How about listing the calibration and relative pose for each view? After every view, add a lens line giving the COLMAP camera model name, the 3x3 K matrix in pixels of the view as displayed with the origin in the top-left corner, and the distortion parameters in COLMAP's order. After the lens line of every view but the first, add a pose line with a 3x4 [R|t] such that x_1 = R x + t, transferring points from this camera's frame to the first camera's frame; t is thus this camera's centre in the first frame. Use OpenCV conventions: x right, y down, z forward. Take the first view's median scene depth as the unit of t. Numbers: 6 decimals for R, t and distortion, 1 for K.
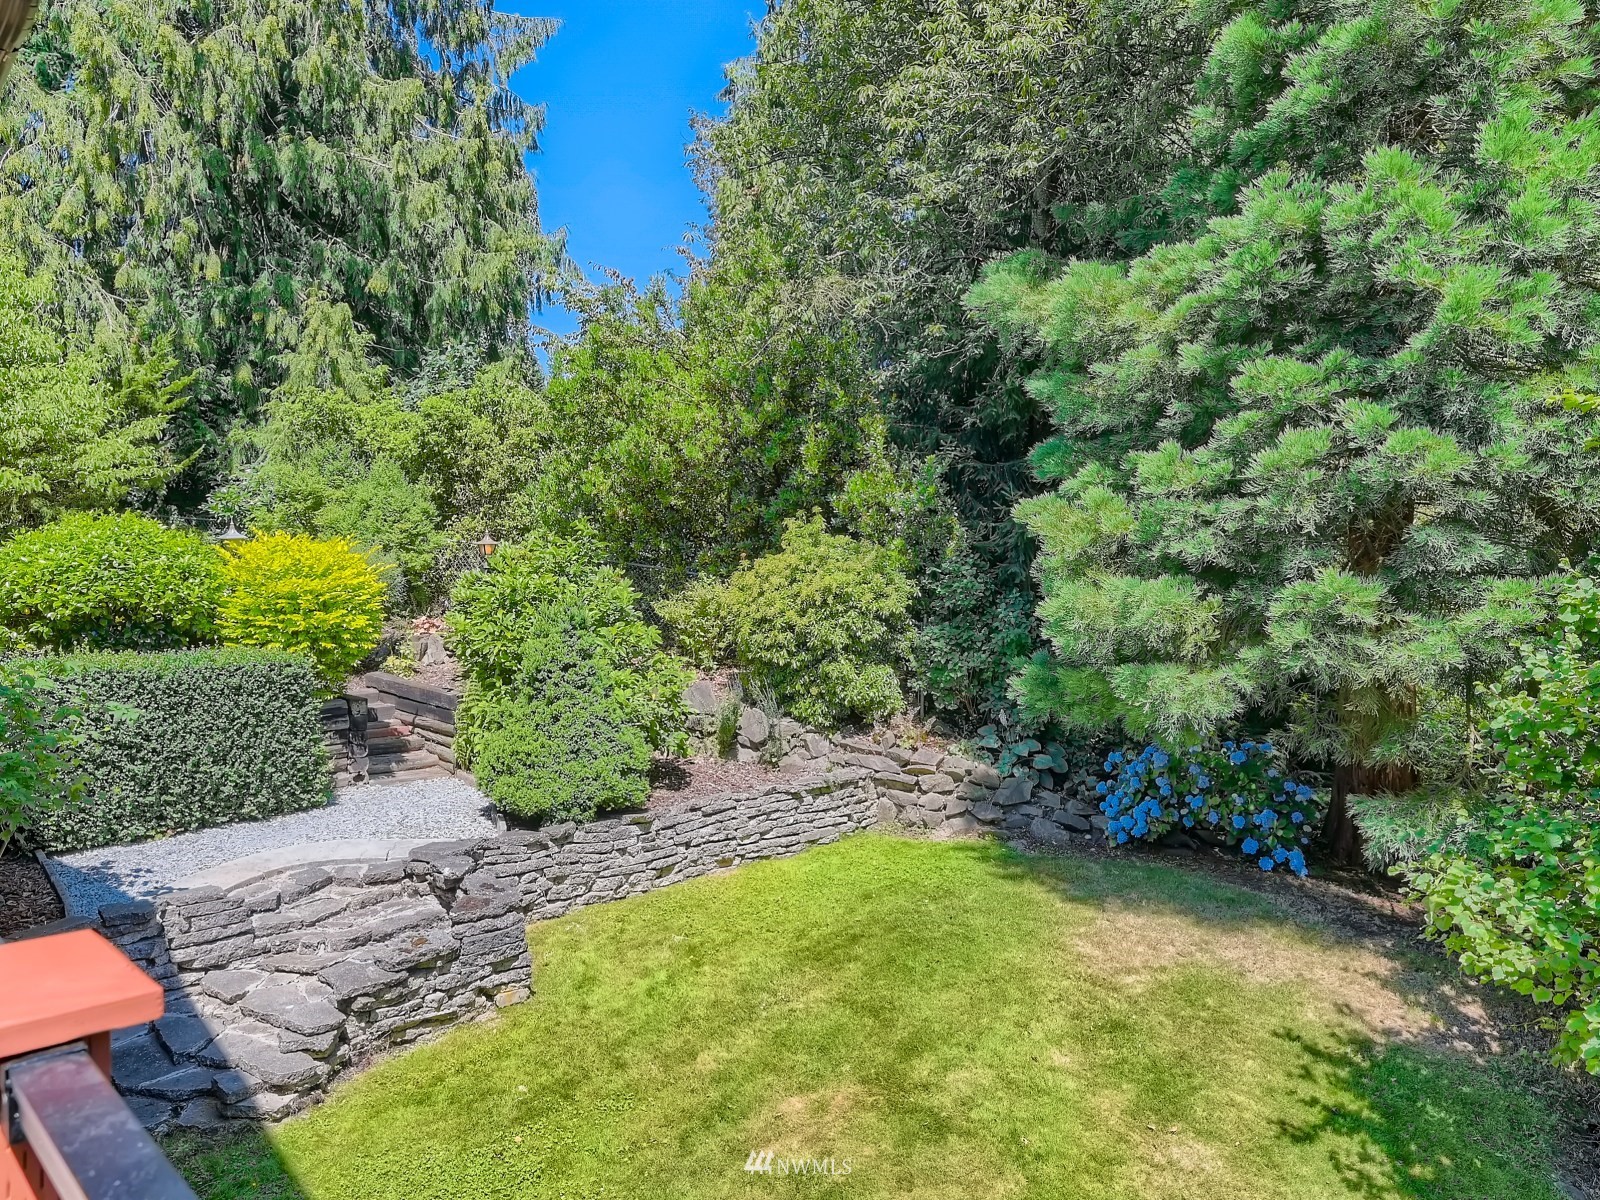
lens RADIAL K [[832.0, 0, 819.1], [0, 832.0, 604.9], [0, 0, 1]] dist [-0.002097, 0.000198]
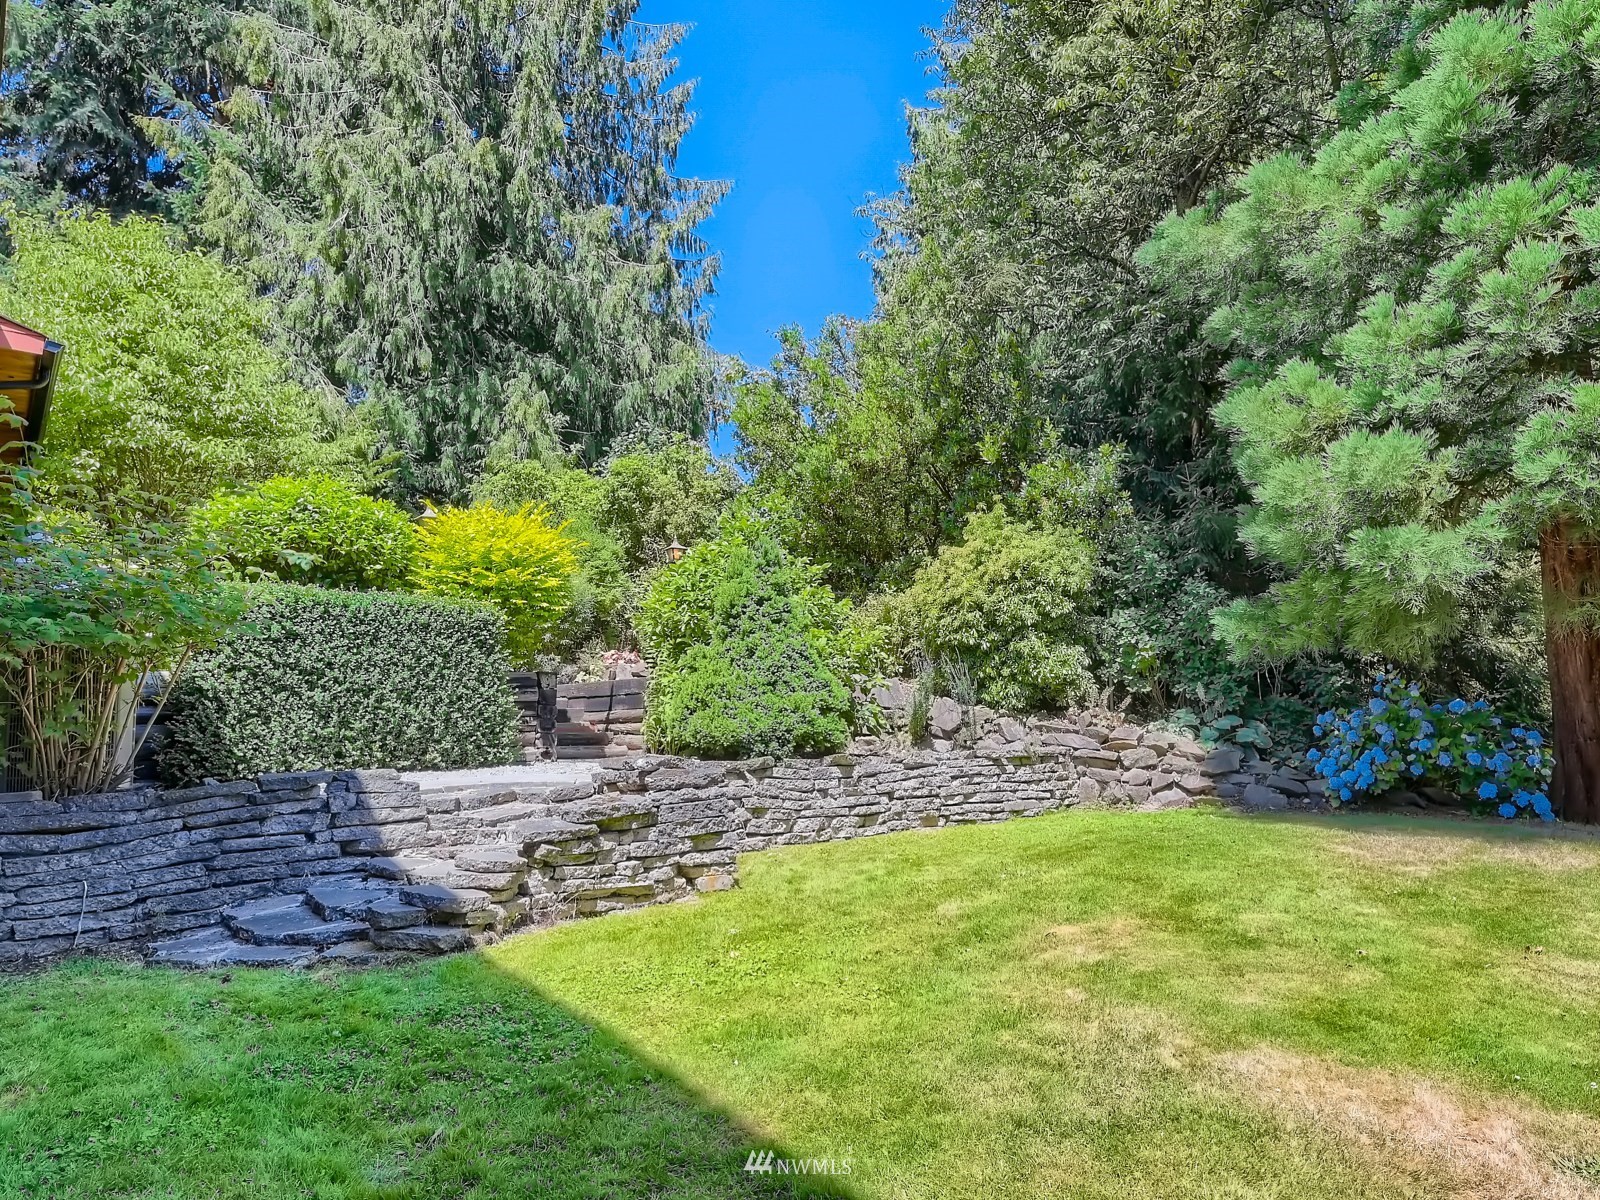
lens RADIAL K [[783.5, 0, 957.4], [0, 783.5, 598.9], [0, 0, 1]] dist [-0.002895, 0.000191]
pose [[0.998488, -0.049943, -0.022966, -0.051994], [0.046518, 0.990279, -0.131086, 0.190434], [0.029290, 0.129819, 0.991105, 0.097993]]
